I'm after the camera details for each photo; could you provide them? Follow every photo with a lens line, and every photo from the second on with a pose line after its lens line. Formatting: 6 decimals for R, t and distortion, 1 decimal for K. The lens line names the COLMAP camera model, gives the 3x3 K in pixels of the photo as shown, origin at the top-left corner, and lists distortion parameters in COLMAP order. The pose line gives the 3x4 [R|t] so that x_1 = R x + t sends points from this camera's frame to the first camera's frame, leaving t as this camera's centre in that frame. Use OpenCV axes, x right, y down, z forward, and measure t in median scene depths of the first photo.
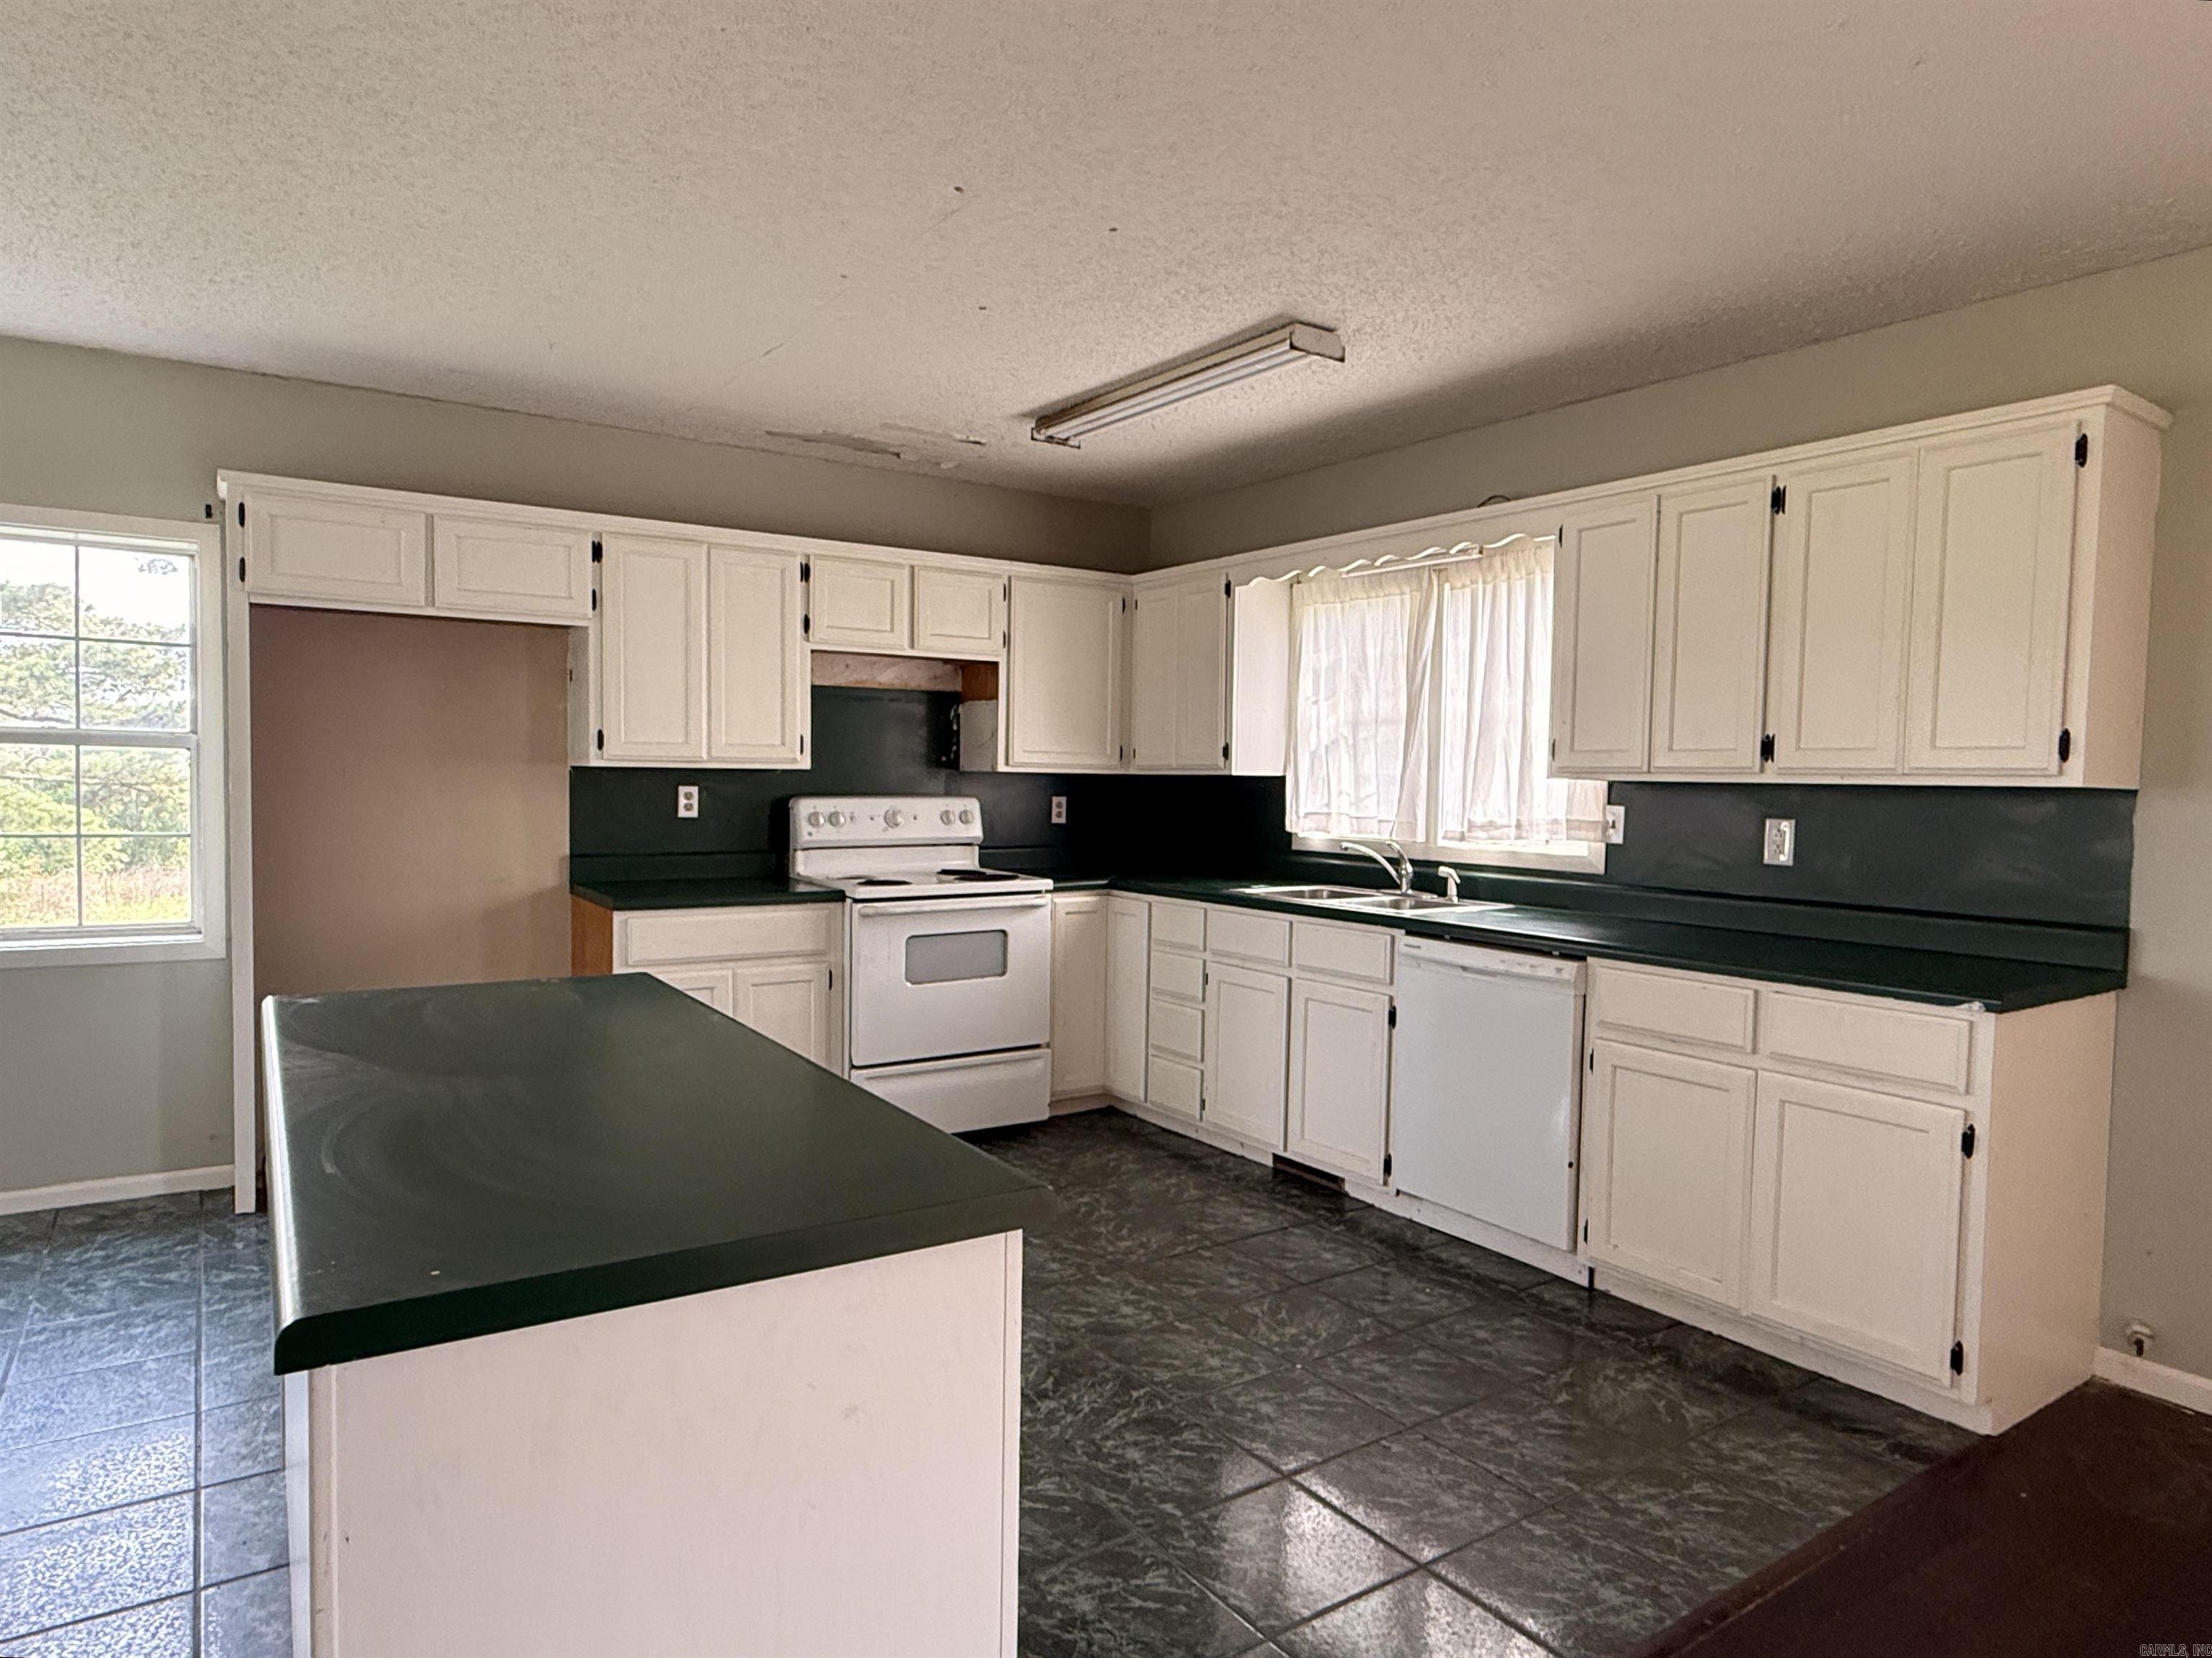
lens RADIAL K [[1318.1, 0, 1104.2], [0, 1318.1, 839.3], [0, 0, 1]] dist [-0.000153, 0.000012]
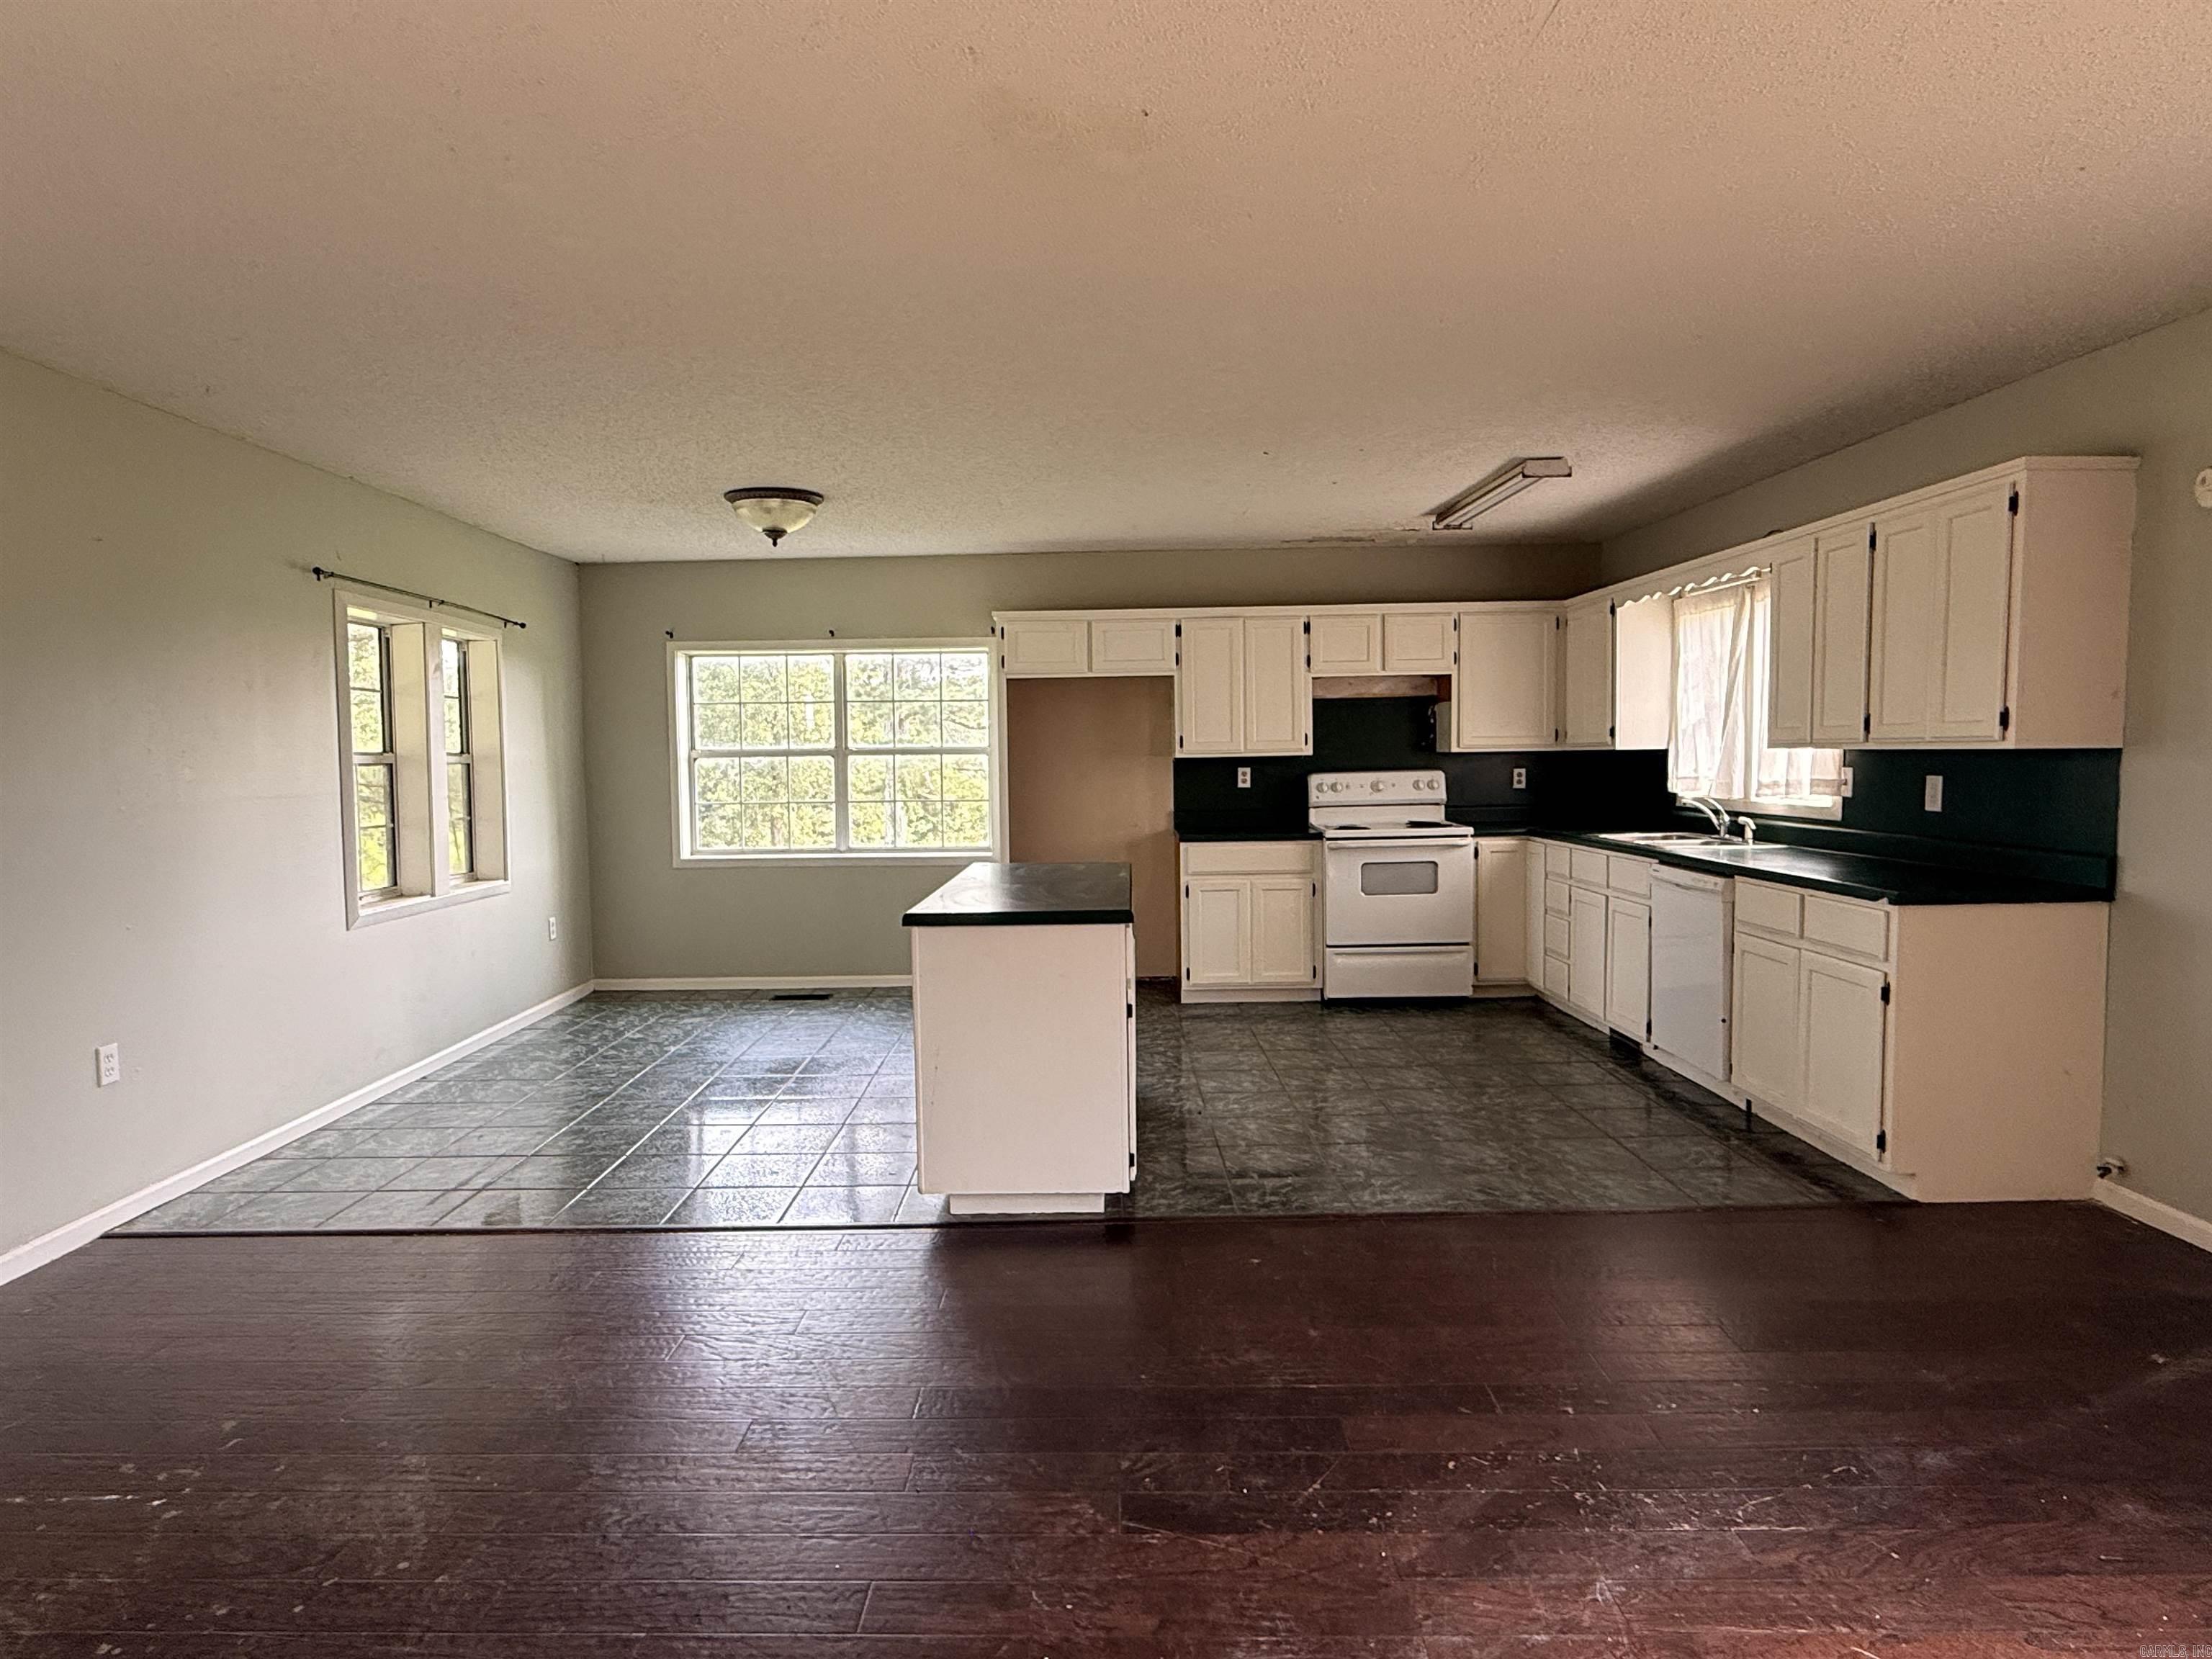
lens RADIAL K [[1318.2, 0, 1105.6], [0, 1318.2, 829.1], [0, 0, 1]] dist [-0.000153, 0.000012]
pose [[0.826222, 0.003281, -0.563335, 0.475266], [0.003389, 0.999936, 0.010795, 0.016903], [0.563335, -0.010828, 0.826158, -0.436834]]
